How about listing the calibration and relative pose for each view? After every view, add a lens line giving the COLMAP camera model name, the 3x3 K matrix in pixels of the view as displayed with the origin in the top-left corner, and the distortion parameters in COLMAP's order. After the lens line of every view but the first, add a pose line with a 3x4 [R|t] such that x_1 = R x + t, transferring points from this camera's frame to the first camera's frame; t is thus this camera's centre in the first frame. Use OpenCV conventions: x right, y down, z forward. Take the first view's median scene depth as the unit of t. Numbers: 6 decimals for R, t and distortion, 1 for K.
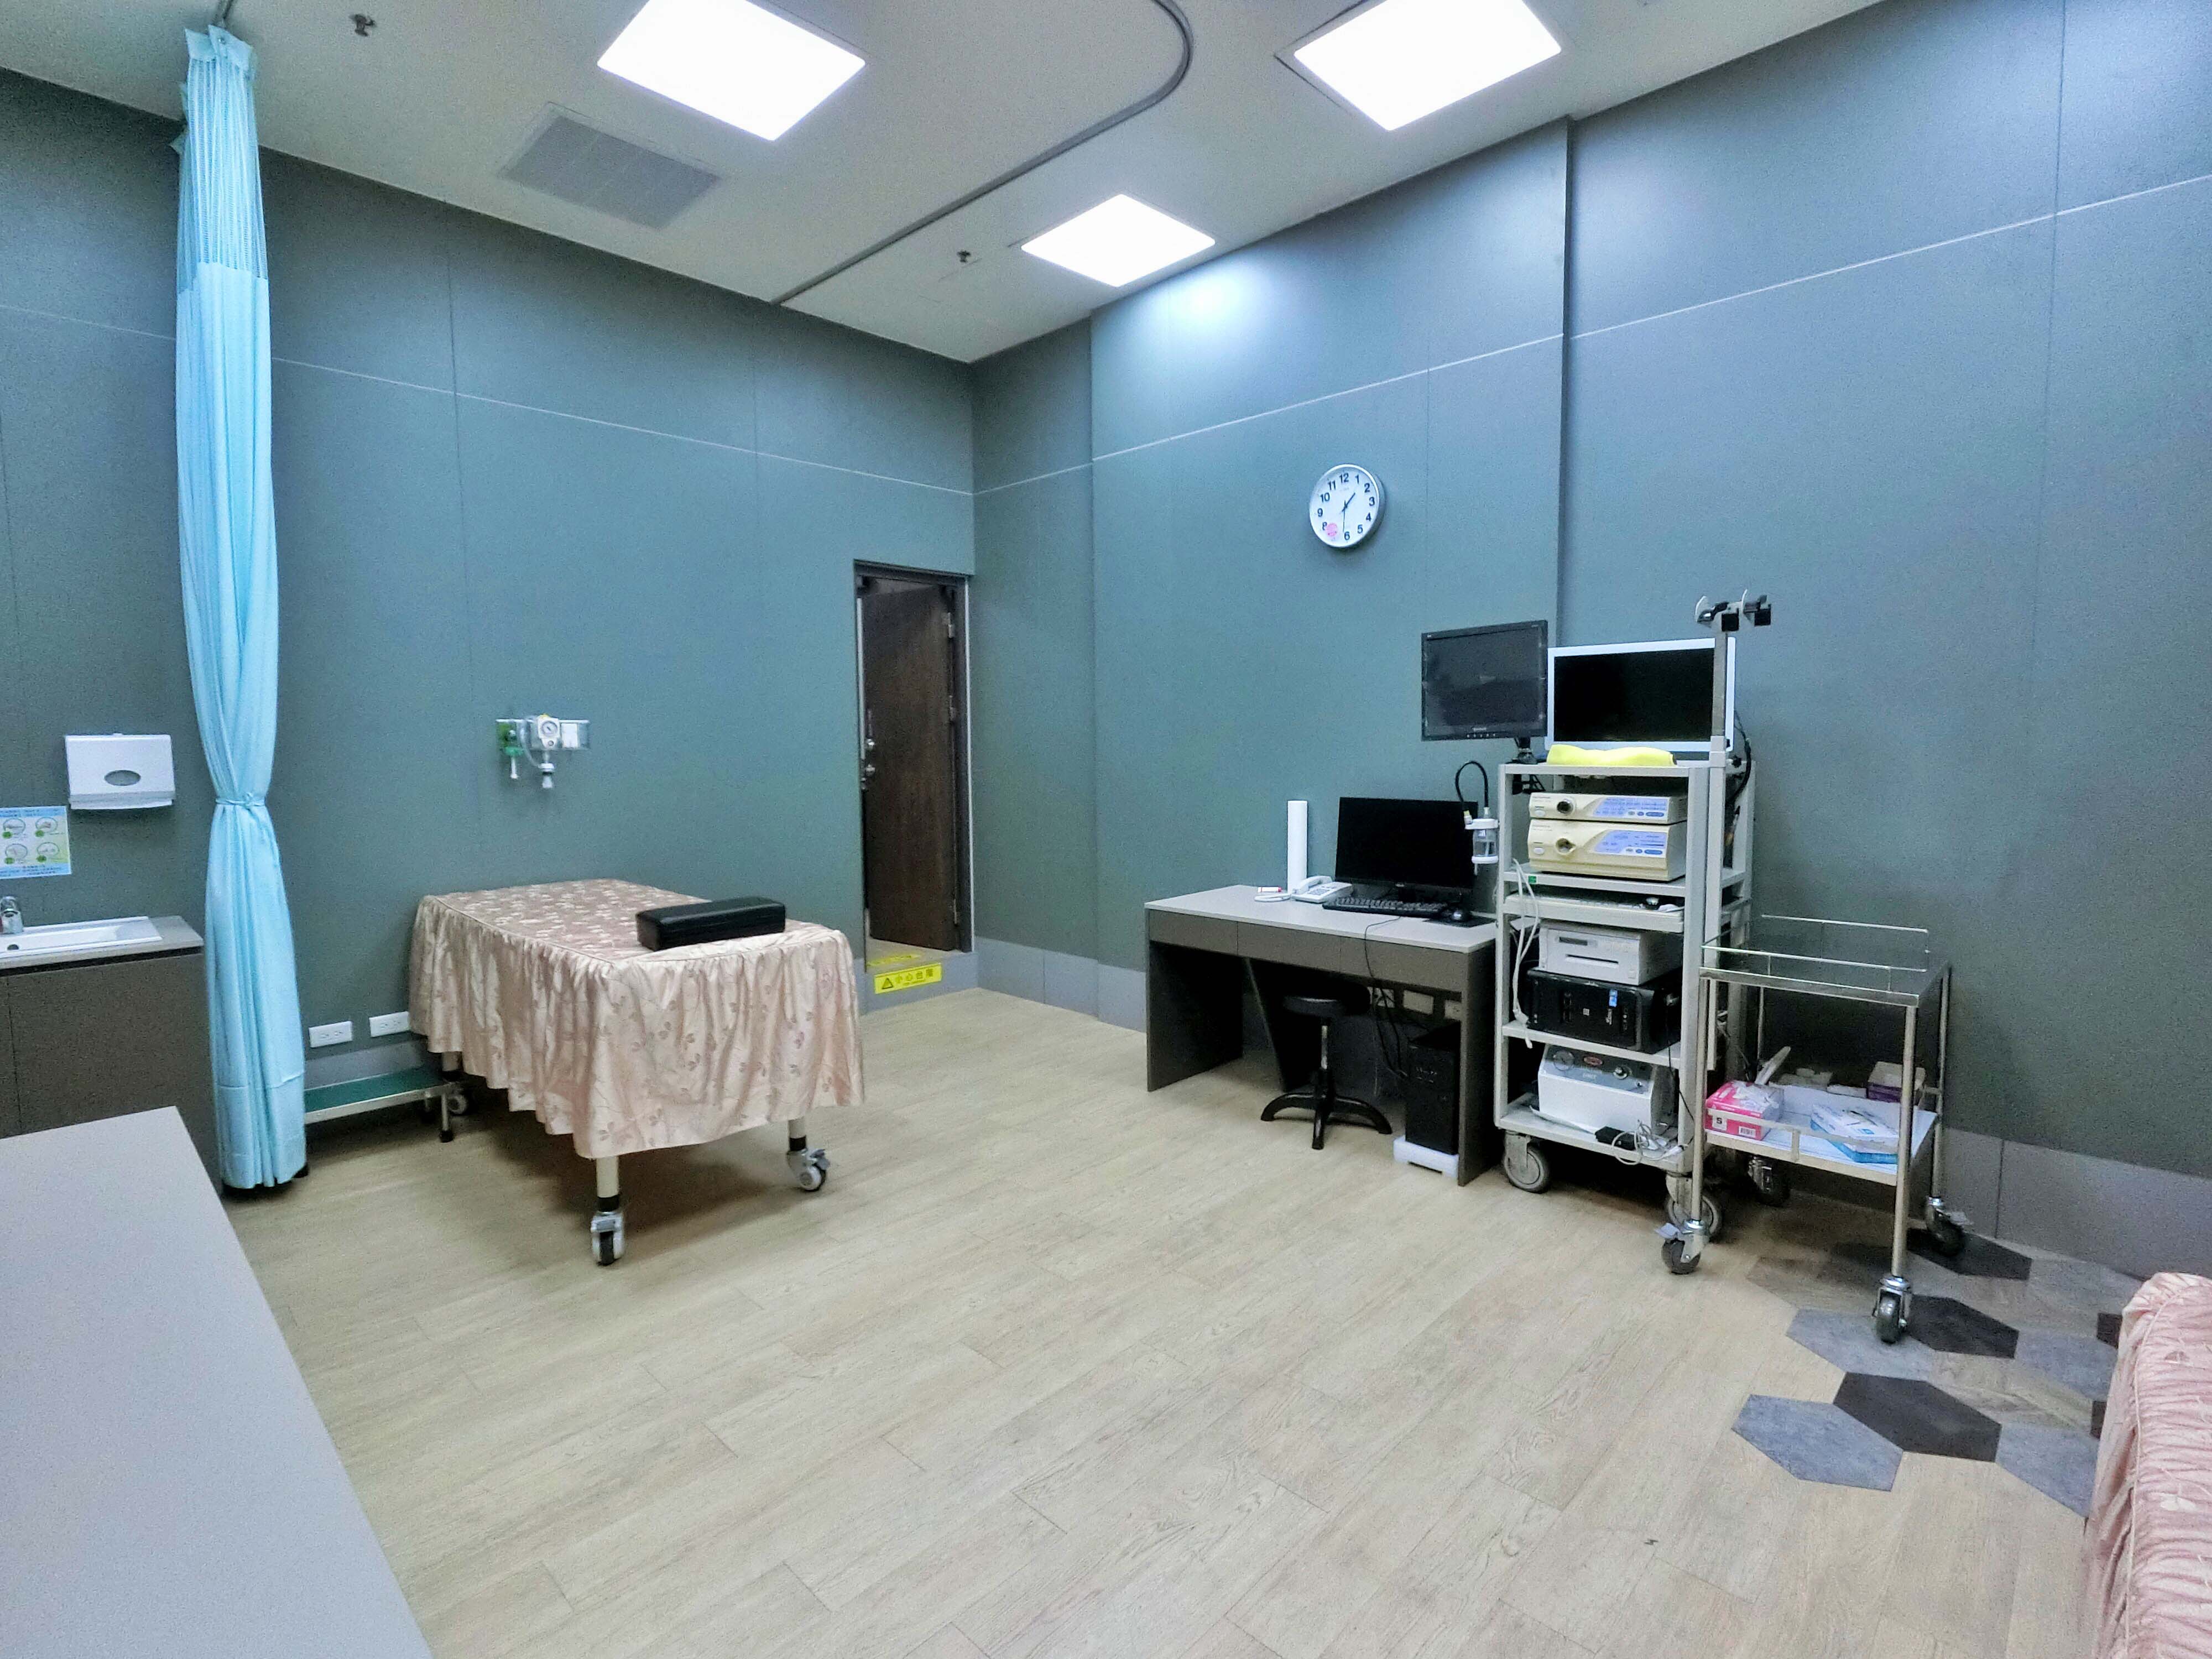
lens RADIAL K [[1063.7, 0, 1089.0], [0, 1063.7, 808.0], [0, 0, 1]] dist [-0.011315, -0.000522]
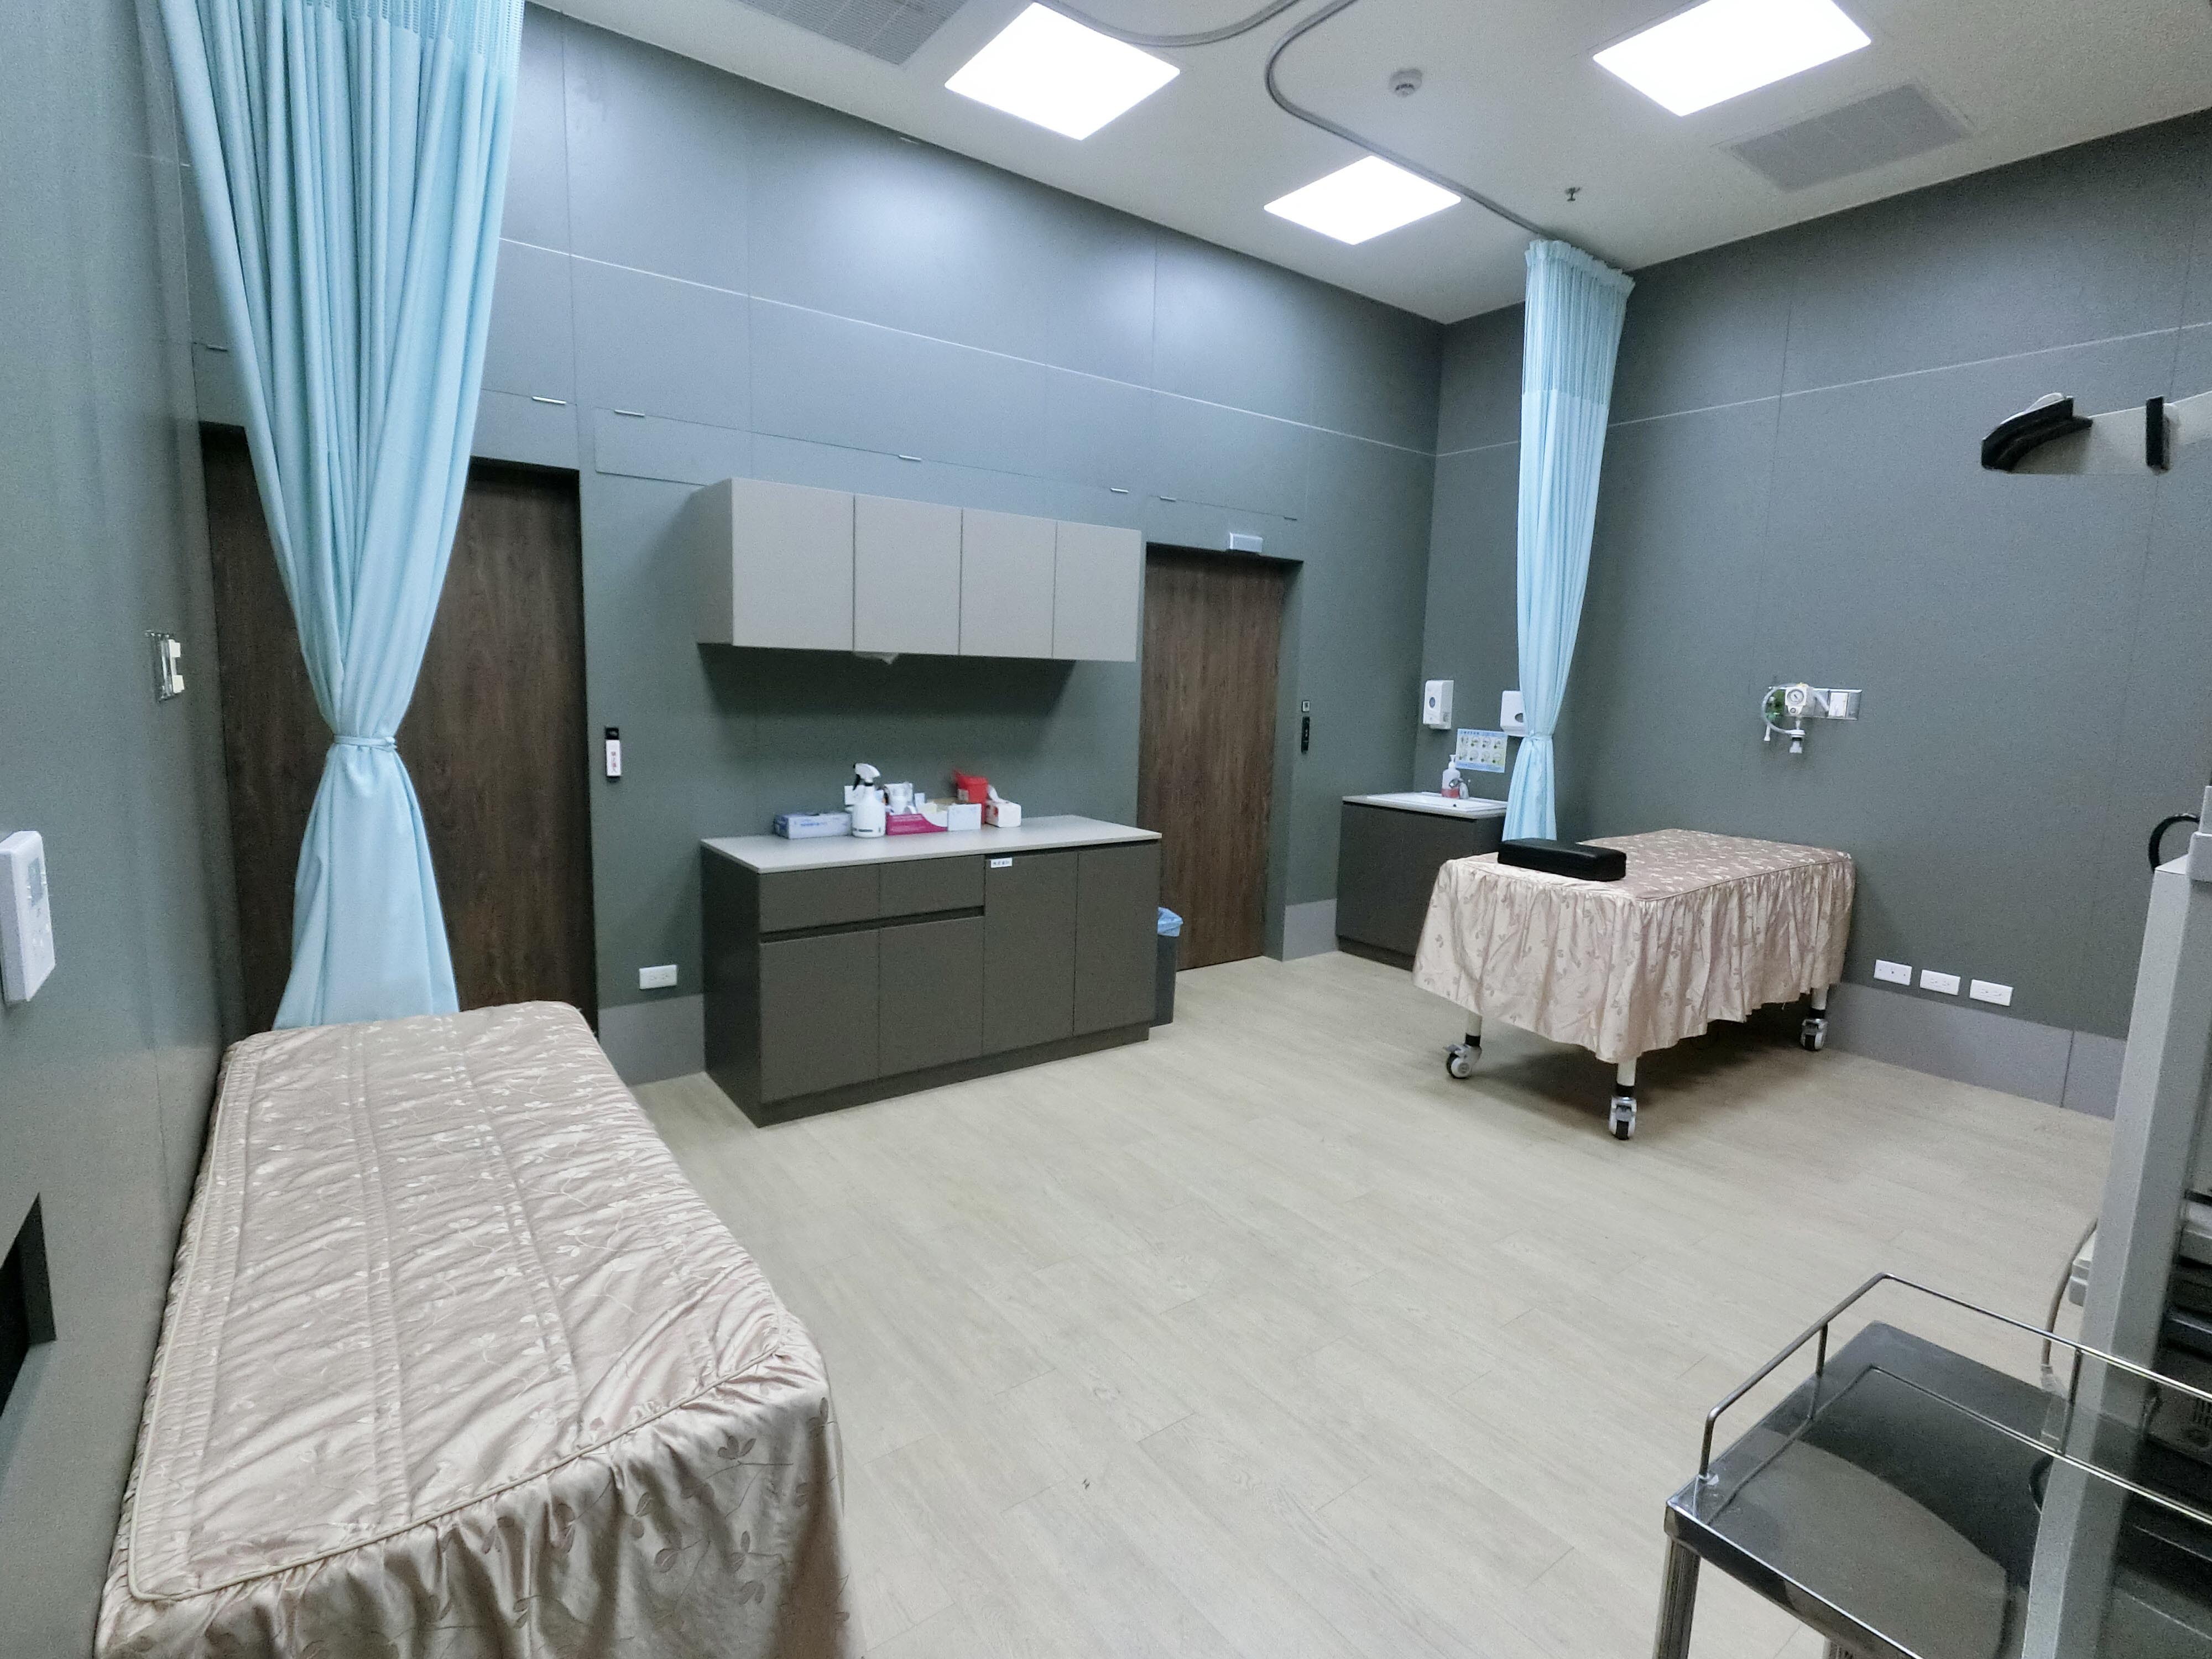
lens RADIAL K [[1063.7, 0, 1089.0], [0, 1063.7, 808.0], [0, 0, 1]] dist [-0.011315, -0.000522]
pose [[-0.160280, 0.139314, -0.977191, 0.853157], [-0.092339, 0.983532, 0.155364, -0.084416], [0.982743, 0.115134, -0.144776, 0.615469]]
